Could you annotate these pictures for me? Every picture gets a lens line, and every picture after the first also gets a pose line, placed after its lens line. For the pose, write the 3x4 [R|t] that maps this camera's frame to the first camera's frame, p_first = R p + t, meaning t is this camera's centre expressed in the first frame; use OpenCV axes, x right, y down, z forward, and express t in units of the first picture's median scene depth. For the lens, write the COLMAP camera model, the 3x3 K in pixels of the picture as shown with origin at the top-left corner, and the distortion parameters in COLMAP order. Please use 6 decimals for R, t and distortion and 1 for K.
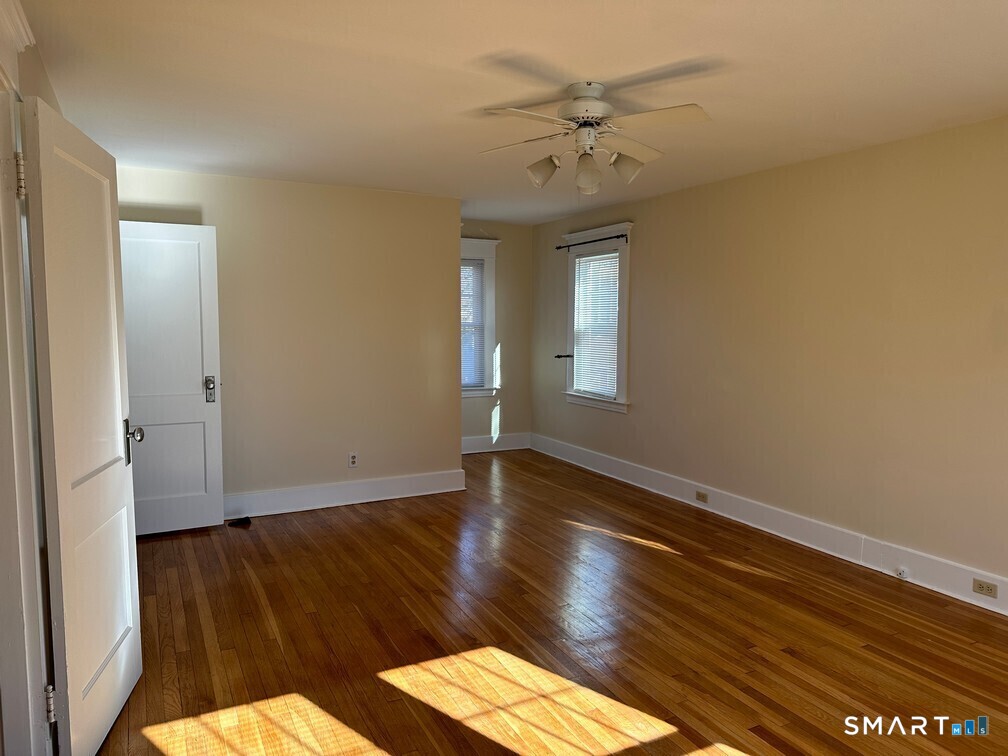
lens RADIAL K [[702.3, 0, 502.2], [0, 702.3, 375.9], [0, 0, 1]] dist [0.066161, -0.083854]
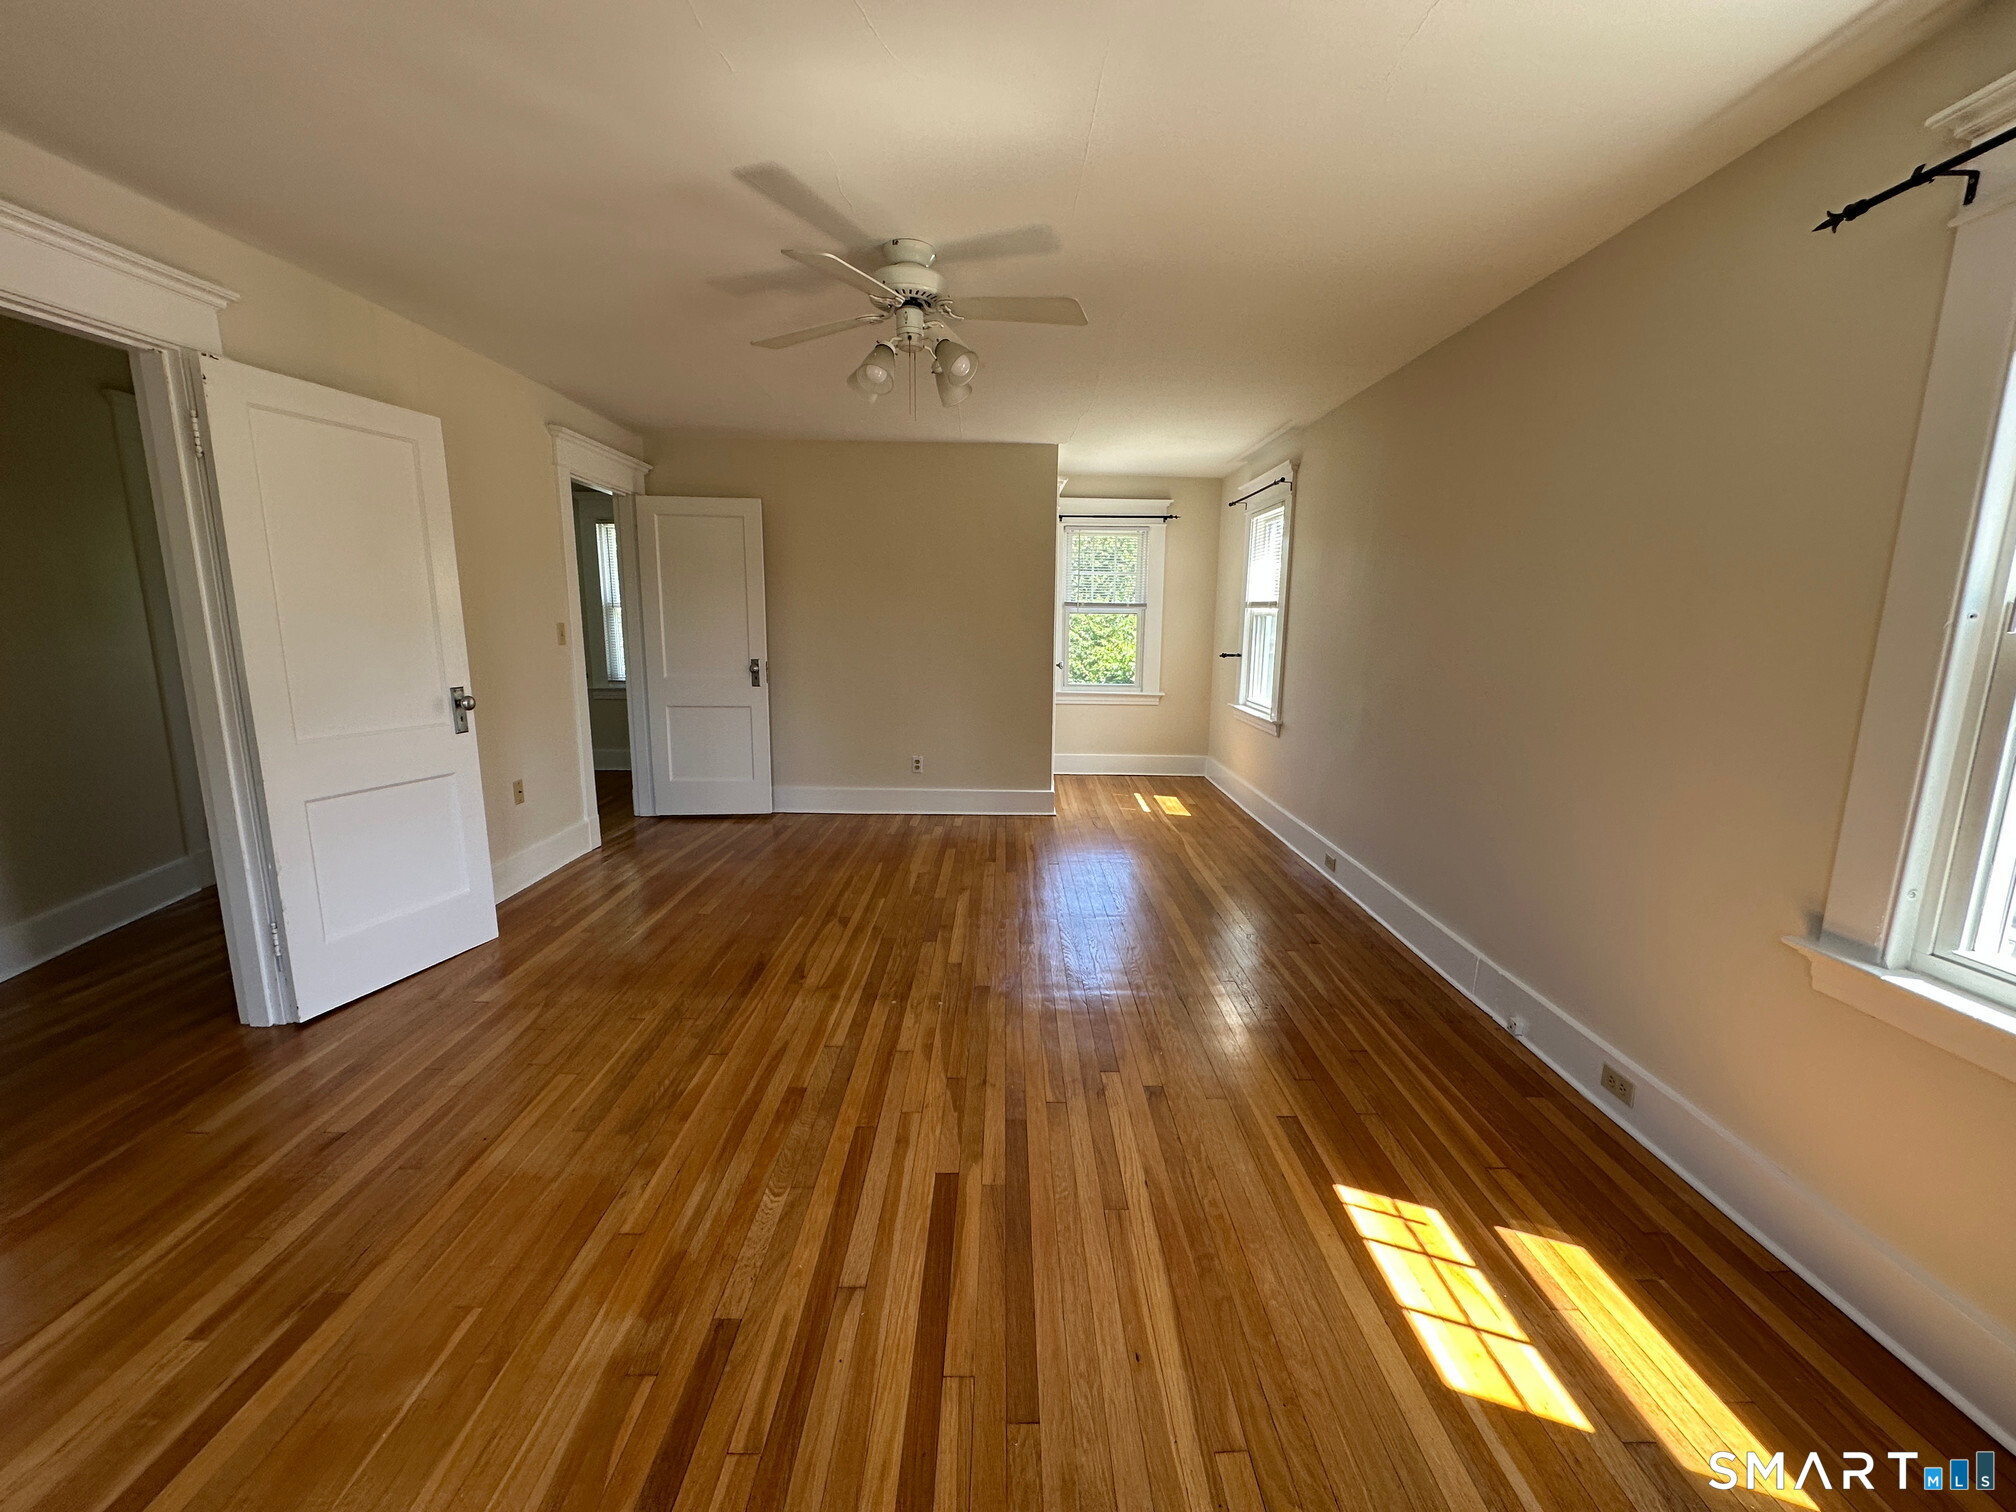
lens RADIAL K [[811.5, 0, 1011.1], [0, 811.5, 753.2], [0, 0, 1]] dist [-0.003519, 0.000085]
pose [[0.892210, 0.084939, -0.443561, 0.477472], [-0.047196, 0.994313, 0.095471, 0.007589], [0.449147, -0.064246, 0.891145, 0.232940]]
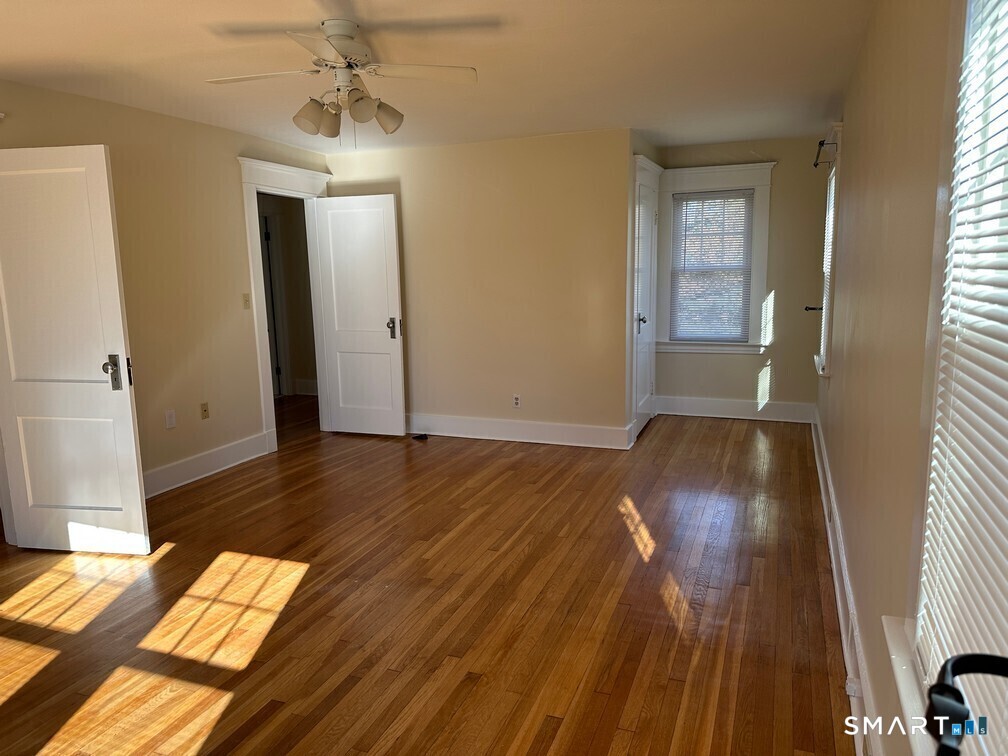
lens RADIAL K [[702.3, 0, 500.4], [0, 702.3, 374.8], [0, 0, 1]] dist [0.066161, -0.083854]
pose [[0.660647, 0.097300, -0.744364, 0.804417], [-0.039114, 0.994679, 0.095305, -0.029410], [0.749677, -0.033848, 0.660938, 0.400889]]
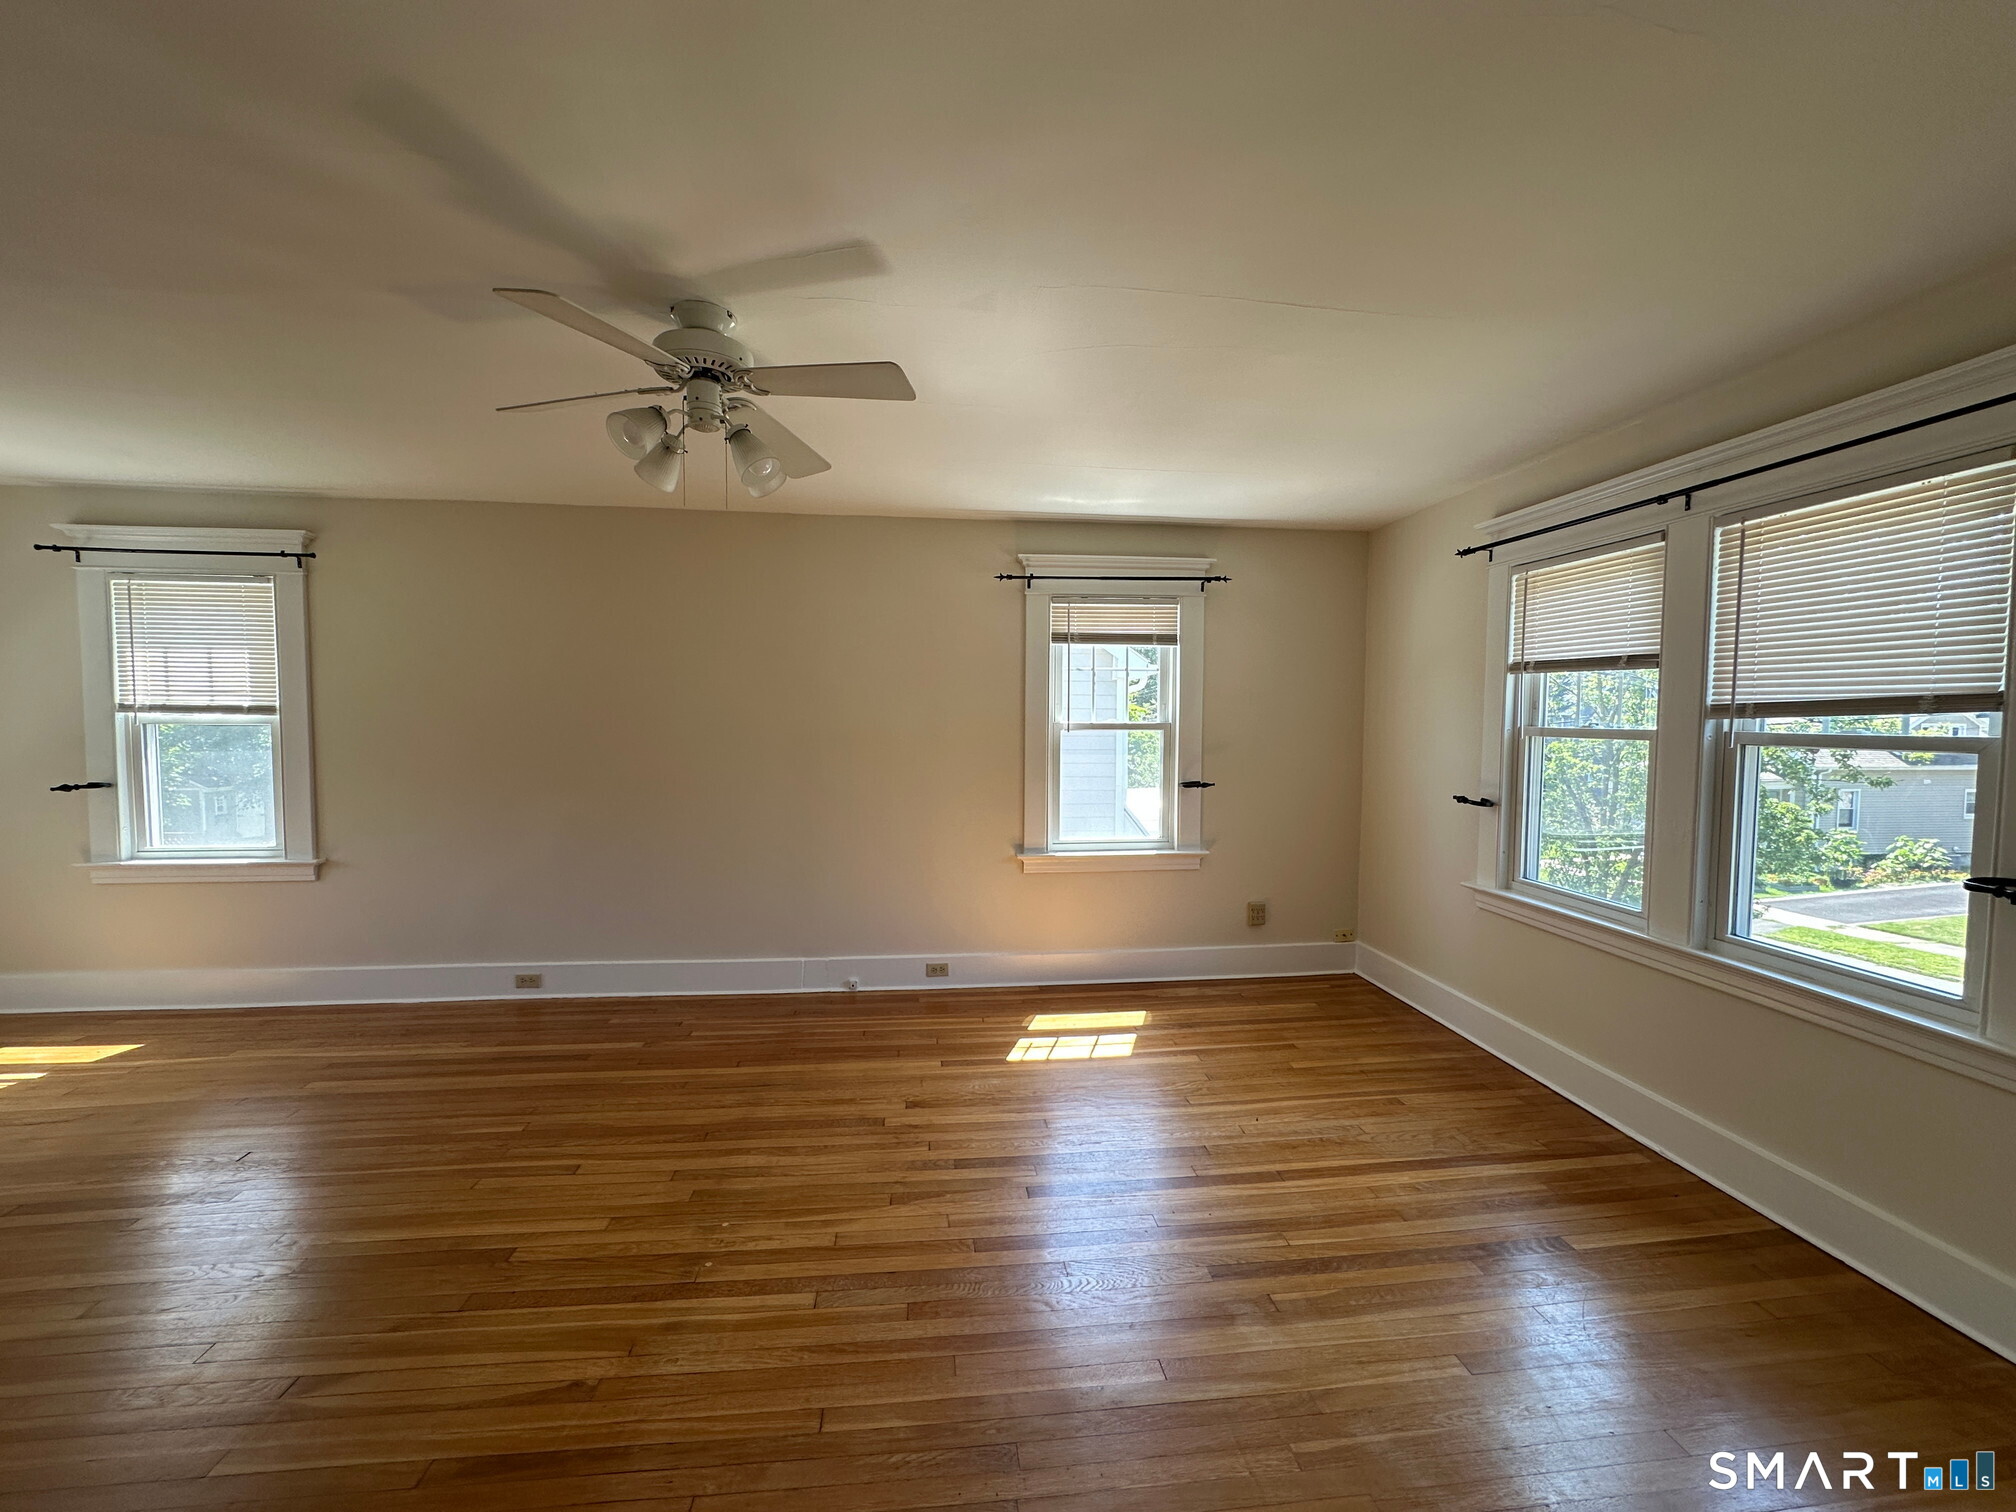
lens RADIAL K [[811.5, 0, 1010.1], [0, 811.5, 756.1], [0, 0, 1]] dist [-0.003519, 0.000085]
pose [[0.348316, -0.045160, 0.936289, -0.349030], [0.070523, 0.997271, 0.021865, -0.028496], [-0.934721, 0.058413, 0.350550, 0.430608]]
